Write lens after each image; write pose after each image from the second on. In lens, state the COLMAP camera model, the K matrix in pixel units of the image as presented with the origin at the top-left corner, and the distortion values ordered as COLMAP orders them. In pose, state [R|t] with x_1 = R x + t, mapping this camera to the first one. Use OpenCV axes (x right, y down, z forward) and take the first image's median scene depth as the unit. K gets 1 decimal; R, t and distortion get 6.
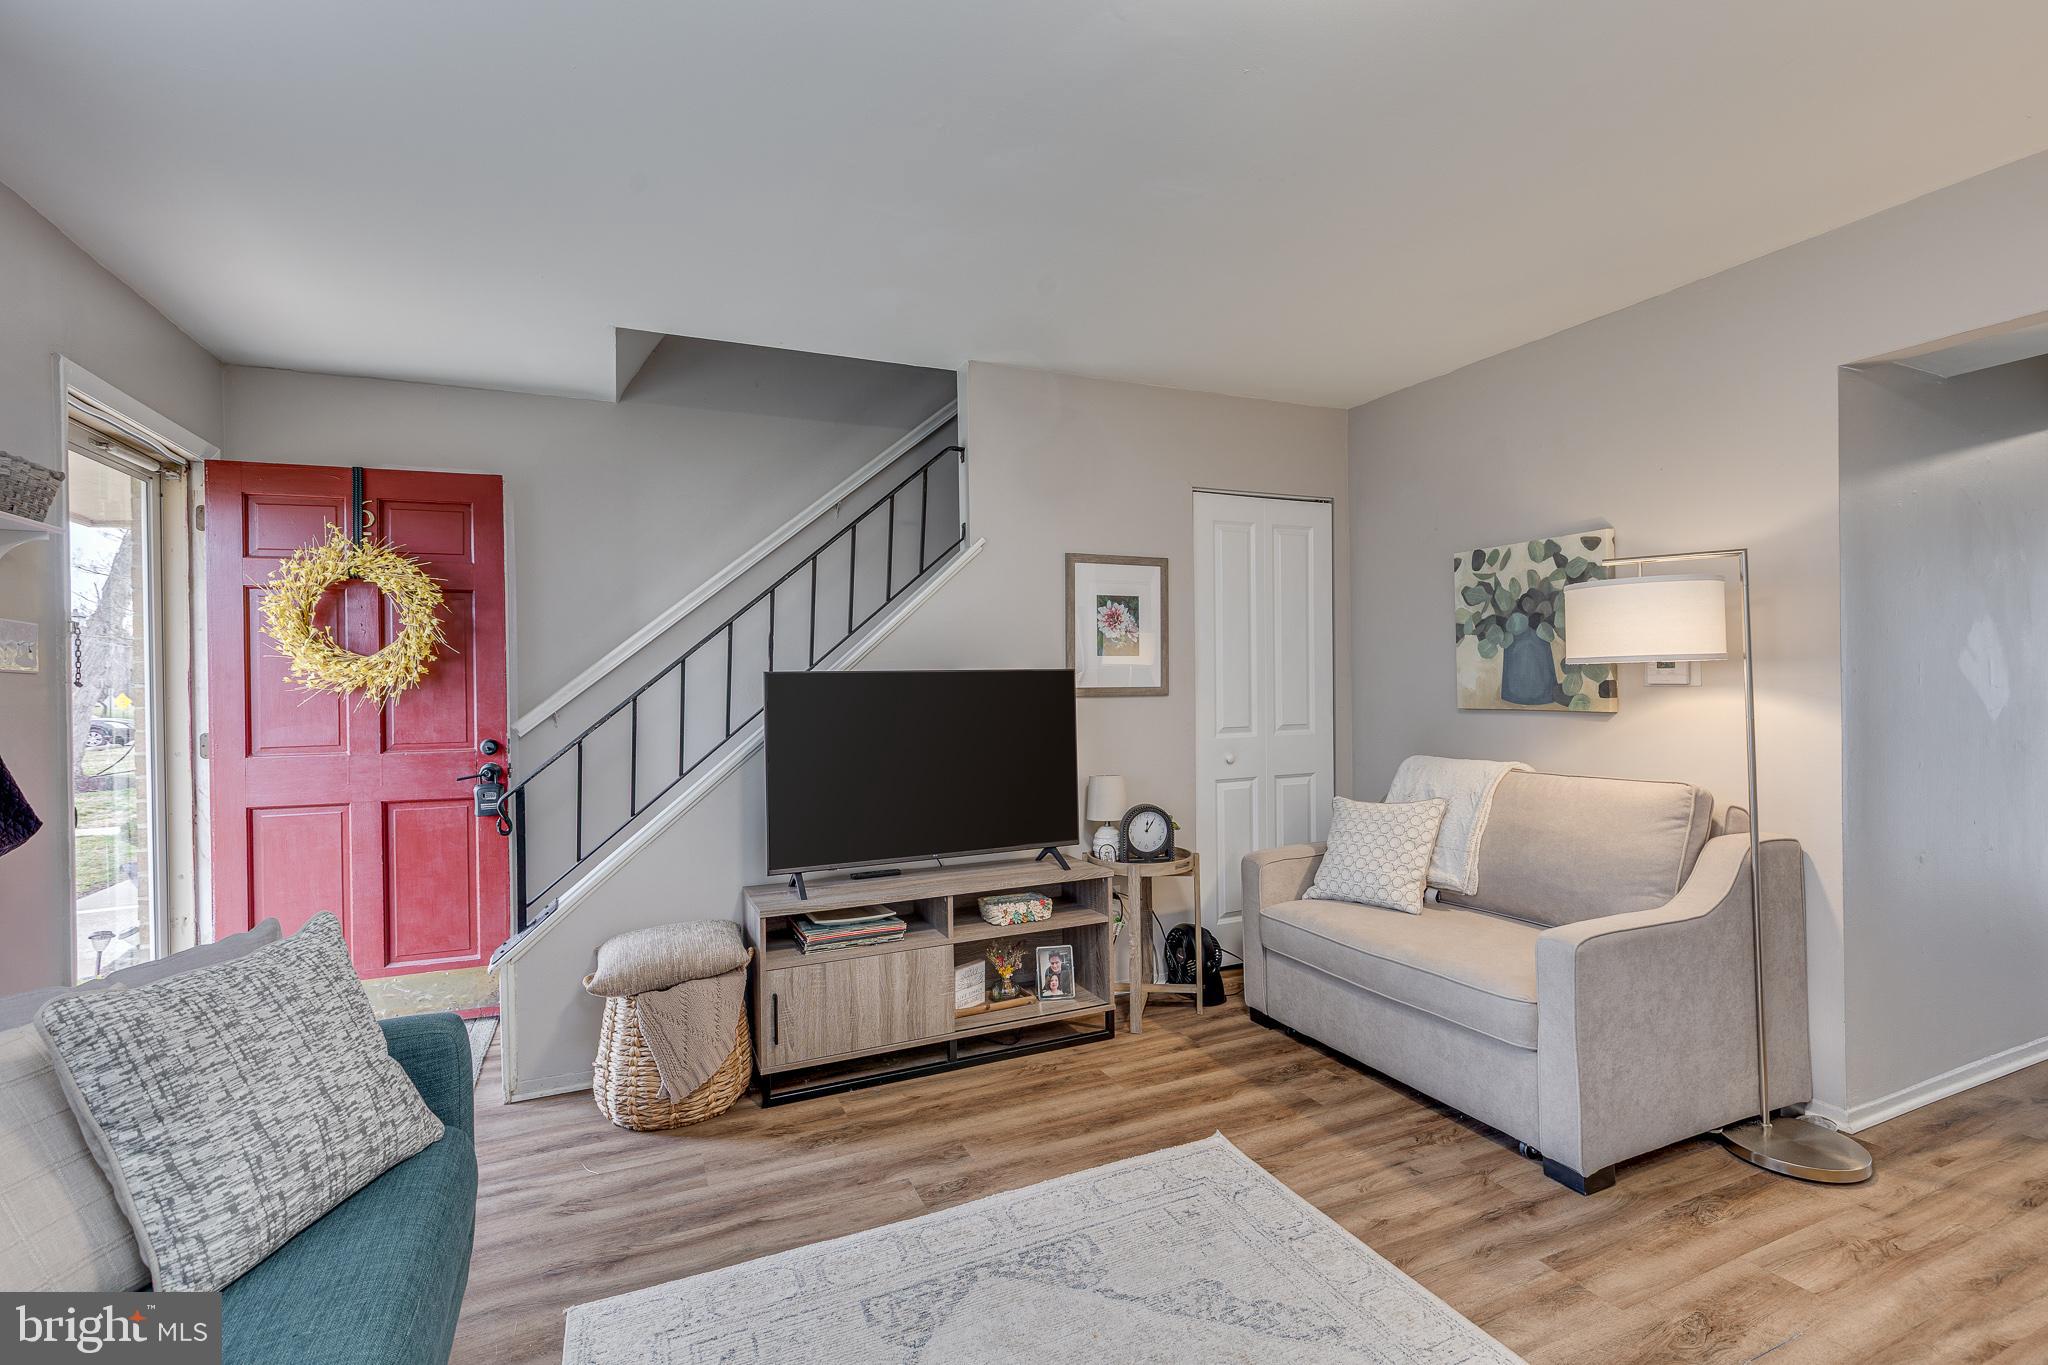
lens RADIAL K [[919.1, 0, 1017.6], [0, 919.1, 675.7], [0, 0, 1]] dist [0.007751, -0.001539]
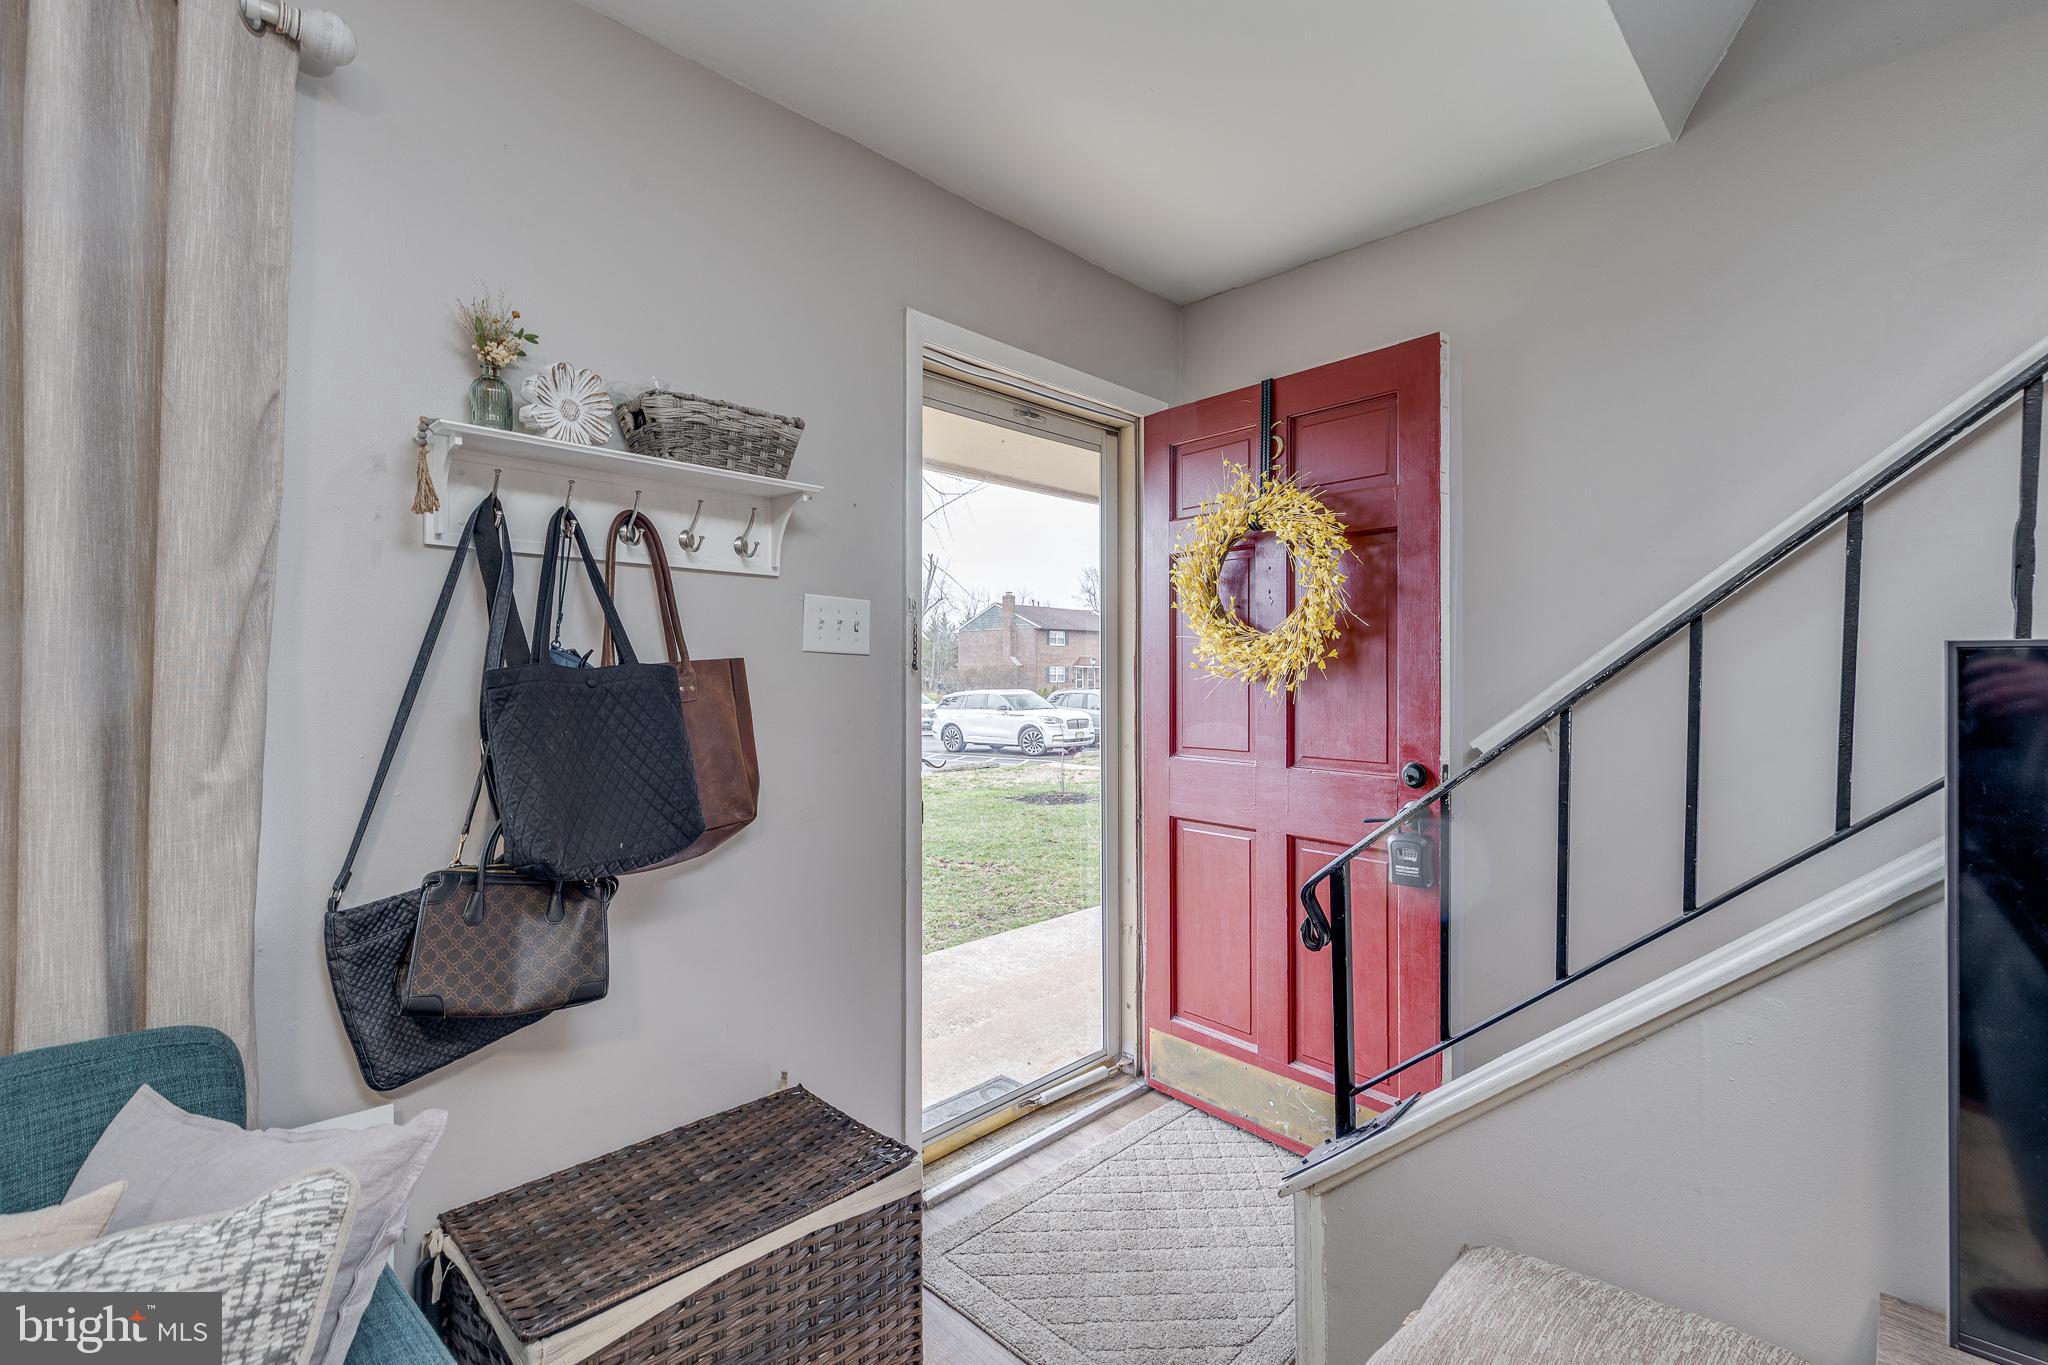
lens RADIAL K [[919.1, 0, 1026.1], [0, 919.1, 672.1], [0, 0, 1]] dist [0.007751, -0.001539]
pose [[0.375655, 0.010789, -0.926697, -0.101414], [-0.007532, 0.999935, 0.008588, 0.004442], [0.926729, 0.003753, 0.375712, 0.554520]]
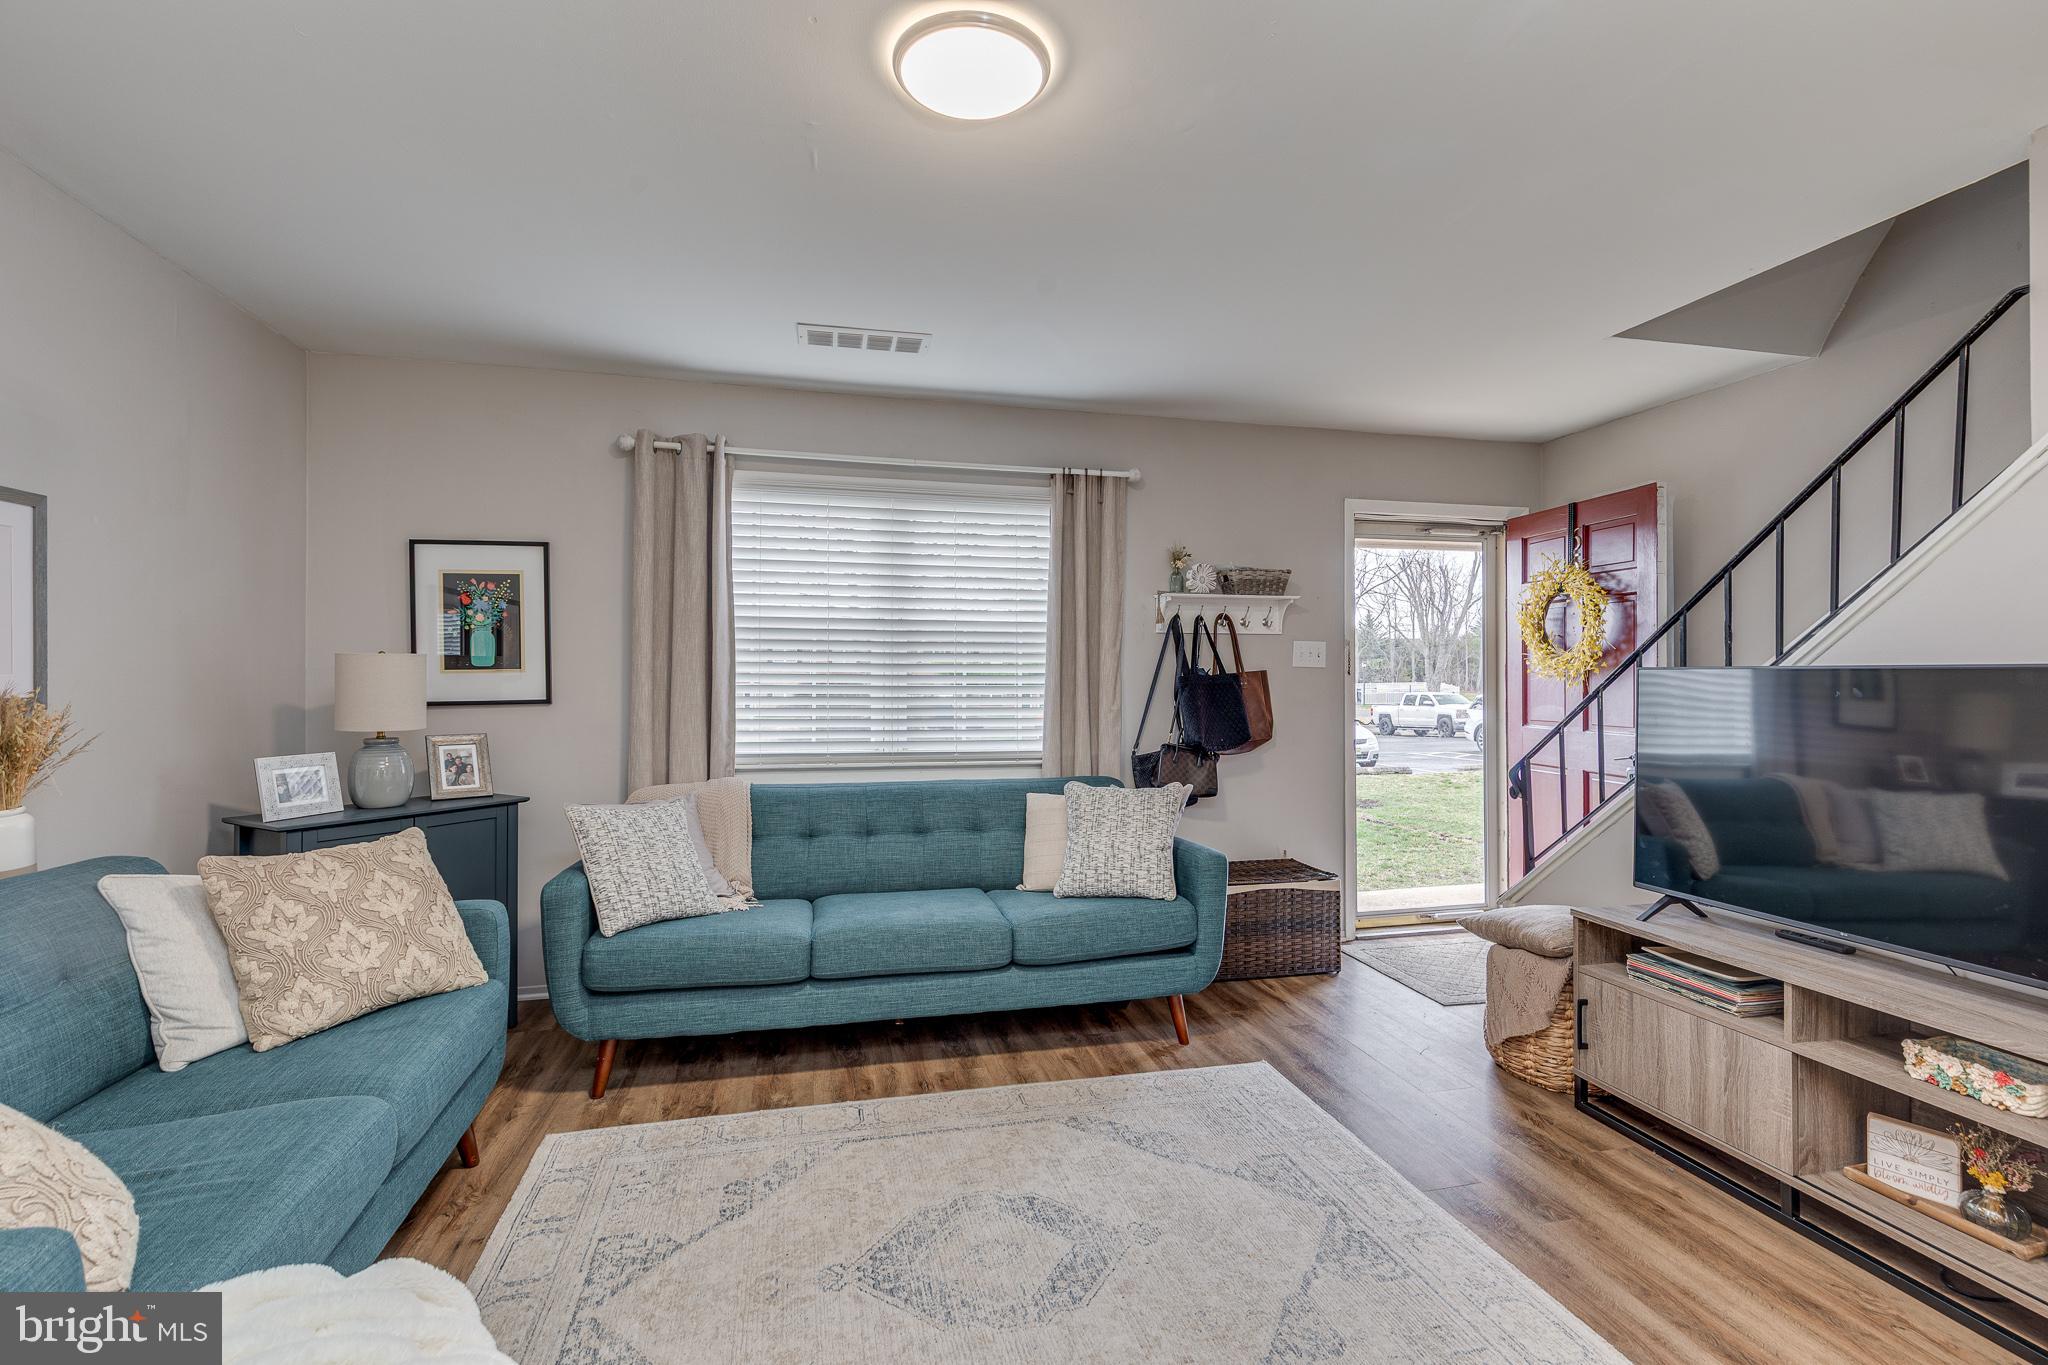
lens RADIAL K [[919.1, 0, 1028.3], [0, 919.1, 677.2], [0, 0, 1]] dist [0.007751, -0.001539]
pose [[-0.176500, 0.015177, -0.984184, 0.670874], [0.003423, 0.999885, 0.014806, -0.008864], [0.984295, -0.000755, -0.176531, 0.502133]]
